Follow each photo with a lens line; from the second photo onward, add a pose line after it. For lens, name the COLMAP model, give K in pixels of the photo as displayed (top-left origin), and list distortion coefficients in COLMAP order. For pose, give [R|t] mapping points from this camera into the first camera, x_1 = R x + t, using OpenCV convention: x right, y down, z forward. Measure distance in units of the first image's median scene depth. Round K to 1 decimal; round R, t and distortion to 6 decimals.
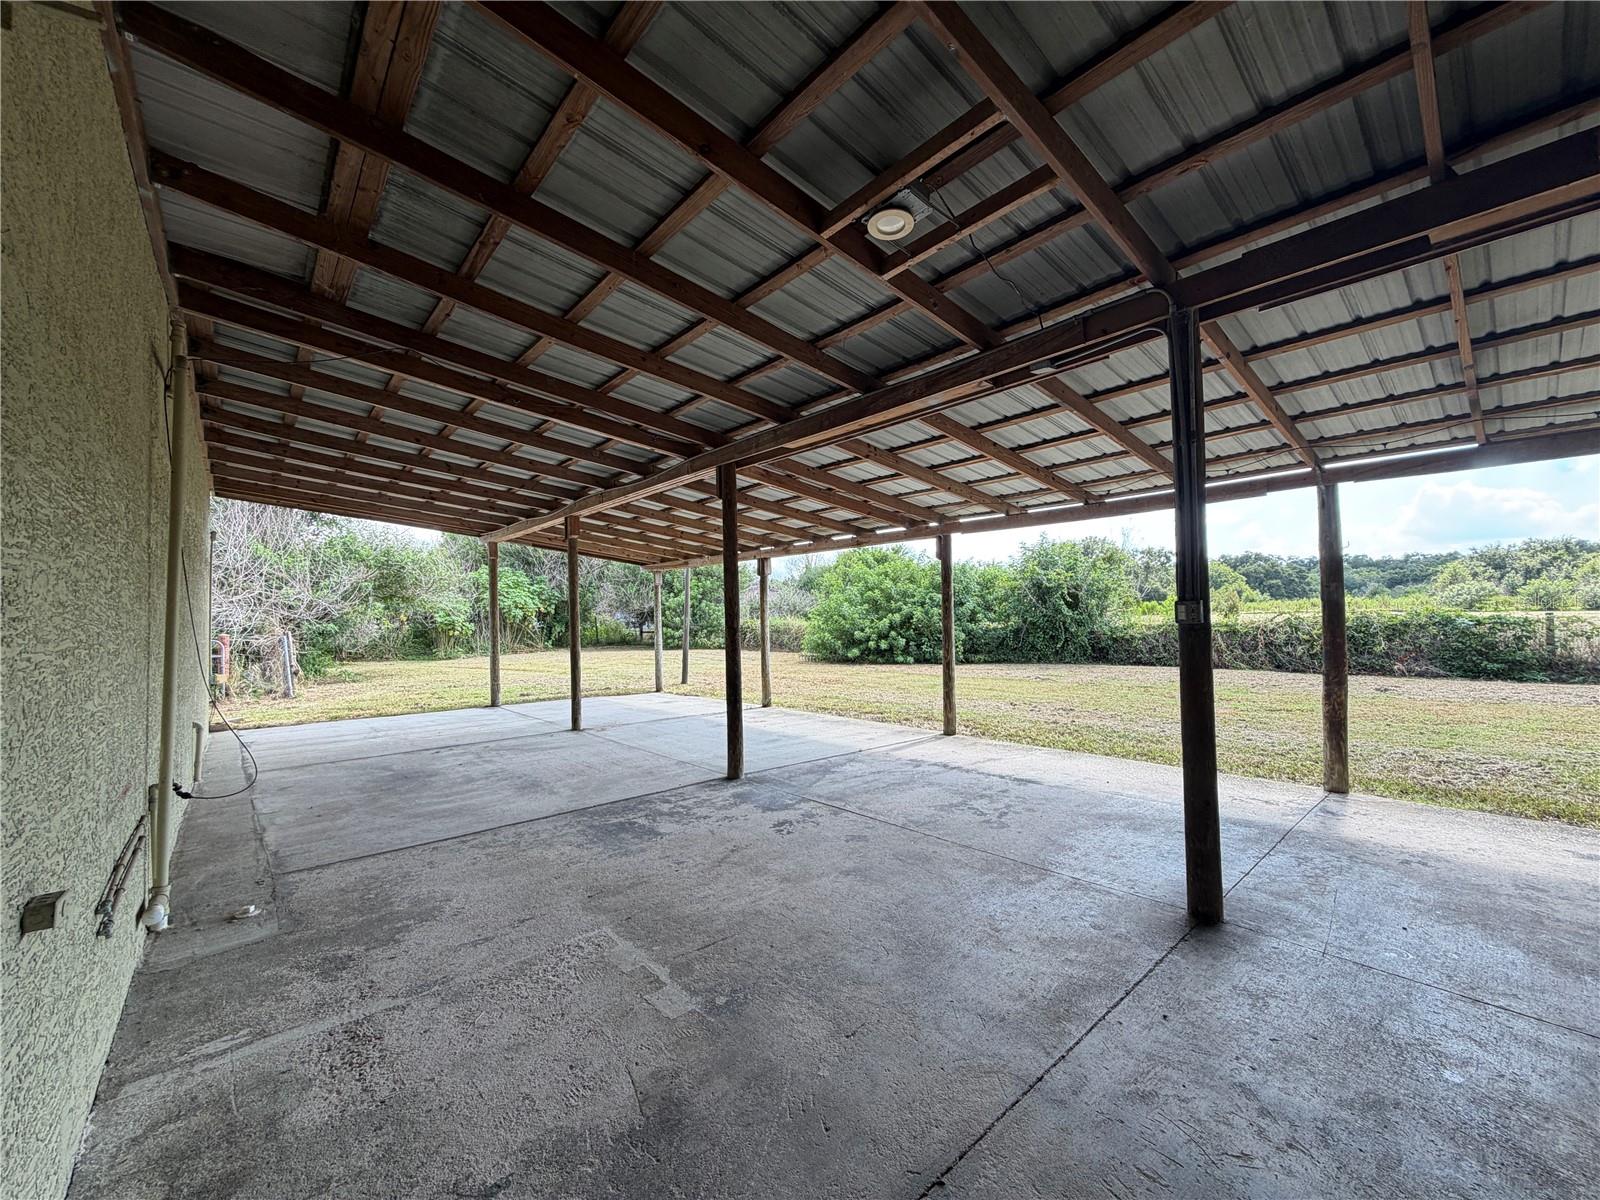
lens RADIAL K [[635.8, 0, 797.9], [0, 635.8, 597.9], [0, 0, 1]] dist [-0.000475, -0.000089]
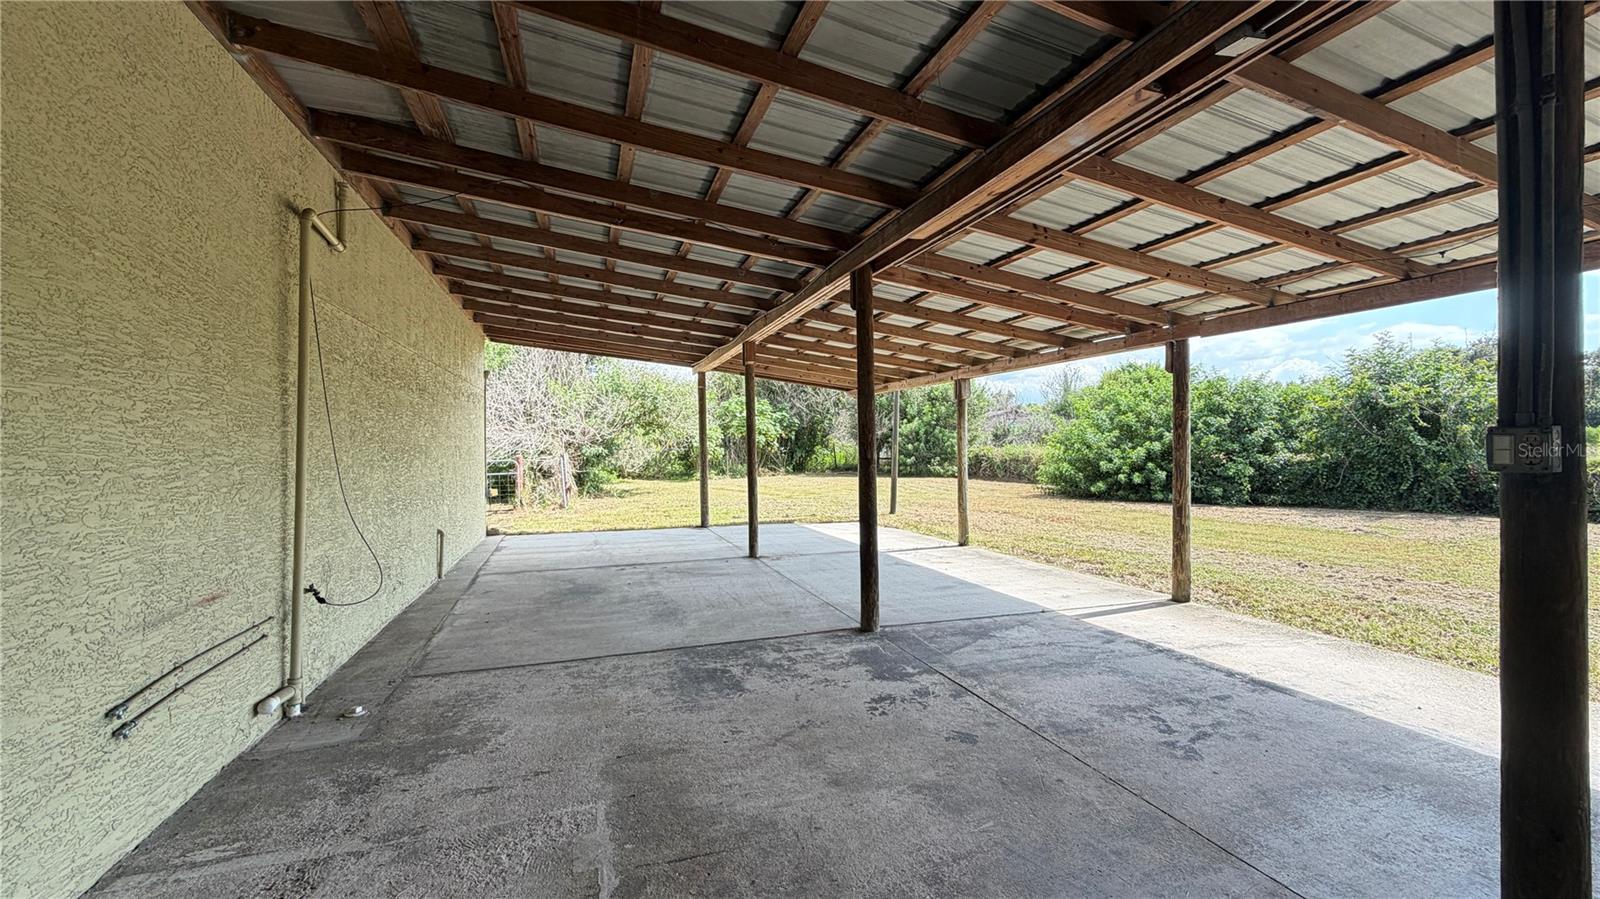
lens RADIAL K [[634.6, 0, 799.6], [0, 634.6, 446.7], [0, 0, 1]] dist [-0.000862, 0.000475]
pose [[0.922928, 0.009497, -0.384855, 0.156953], [0.004093, 0.999397, 0.034477, 0.000823], [0.384950, -0.033395, 0.922333, 0.179384]]
